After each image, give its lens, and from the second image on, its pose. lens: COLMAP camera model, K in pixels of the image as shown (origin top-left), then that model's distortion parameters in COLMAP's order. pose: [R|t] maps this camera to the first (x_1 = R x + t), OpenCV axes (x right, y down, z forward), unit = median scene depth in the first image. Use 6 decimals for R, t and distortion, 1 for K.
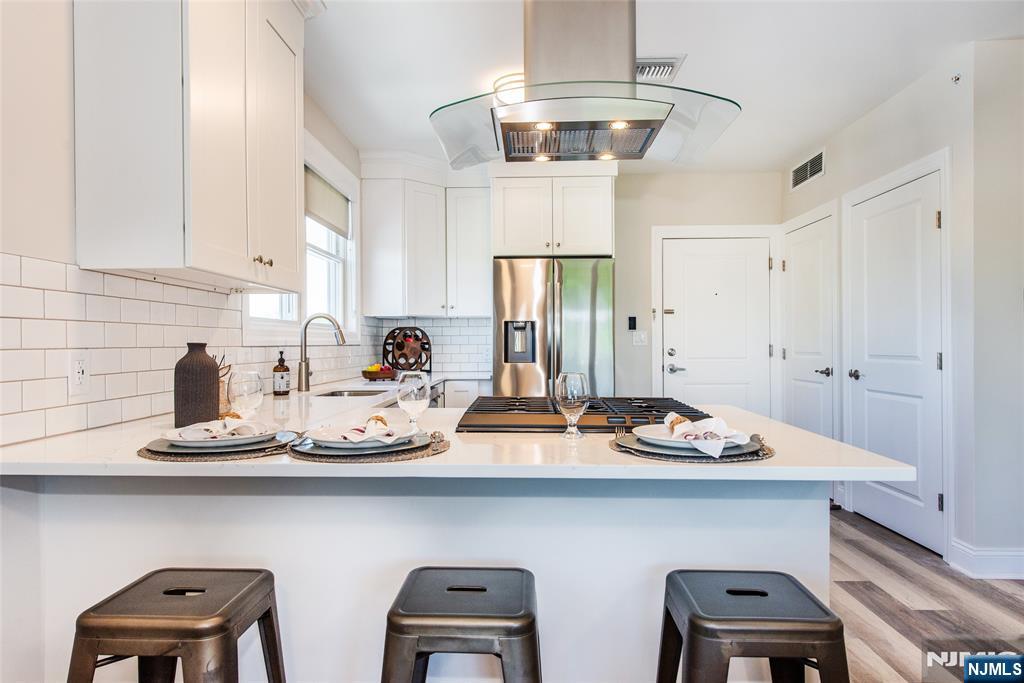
lens RADIAL K [[632.4, 0, 512.6], [0, 632.4, 345.6], [0, 0, 1]] dist [0.032998, -0.001811]
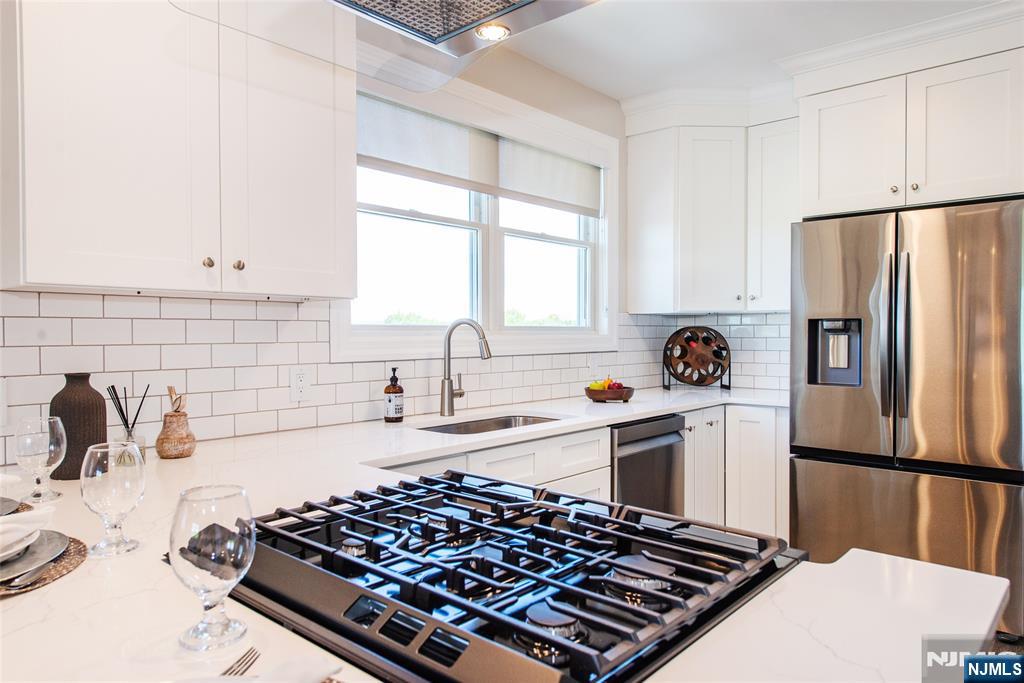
lens RADIAL K [[673.1, 0, 507.7], [0, 673.1, 338.0], [0, 0, 1]] dist [0.028503, -0.007102]
pose [[0.762750, 0.010359, -0.646610, 0.218670], [-0.005638, 0.999940, 0.009369, -0.027542], [0.646669, -0.003500, 0.762763, 0.312899]]
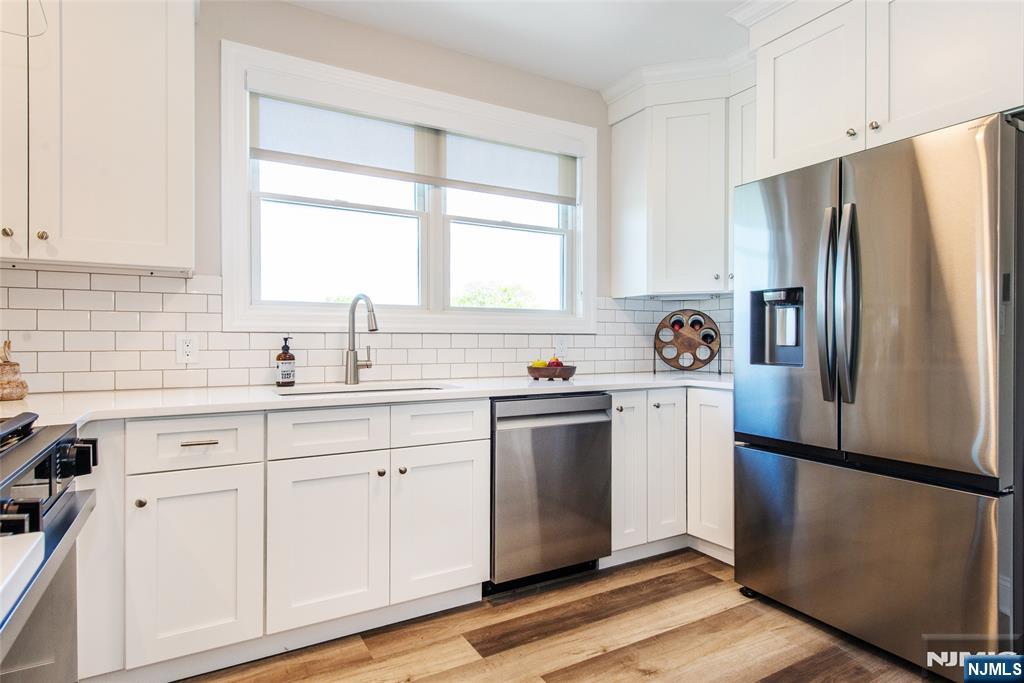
lens RADIAL K [[545.1, 0, 521.4], [0, 545.1, 338.6], [0, 0, 1]] dist [0.026433, -0.008887]
pose [[0.508478, 0.001193, -0.861074, 0.343543], [-0.005783, 0.999981, -0.002030, 0.006813], [0.861056, 0.006012, 0.508475, 0.640557]]
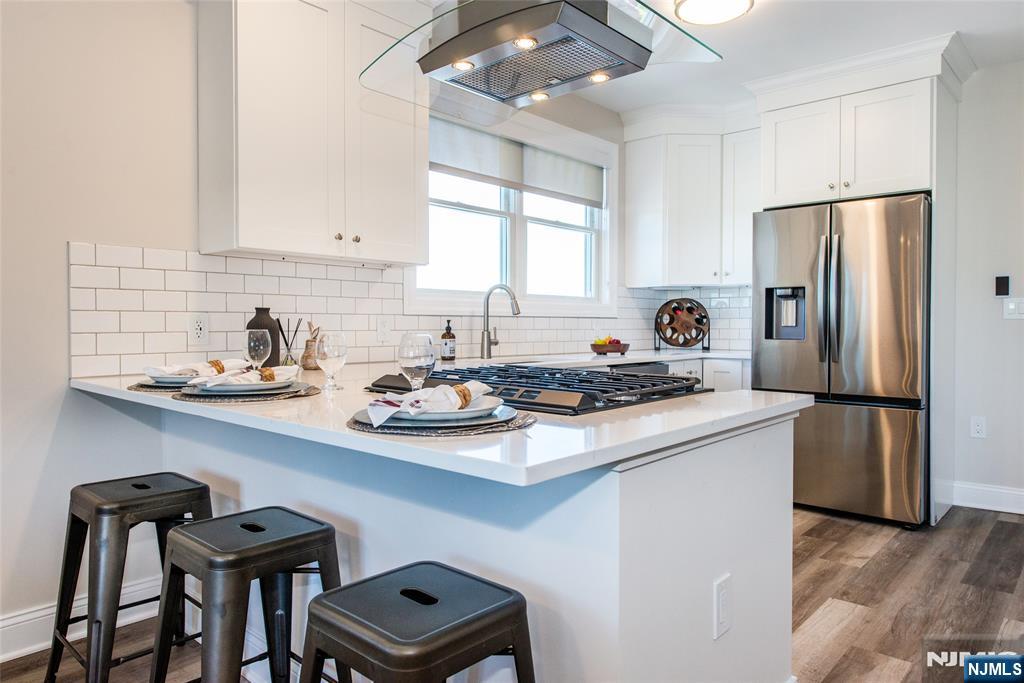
lens RADIAL K [[673.1, 0, 511.9], [0, 673.1, 337.2], [0, 0, 1]] dist [0.028503, -0.007102]
pose [[0.763872, 0.016589, -0.645155, 0.332444], [-0.006604, 0.999818, 0.017889, 0.012060], [0.645334, -0.009404, 0.763843, 0.135830]]
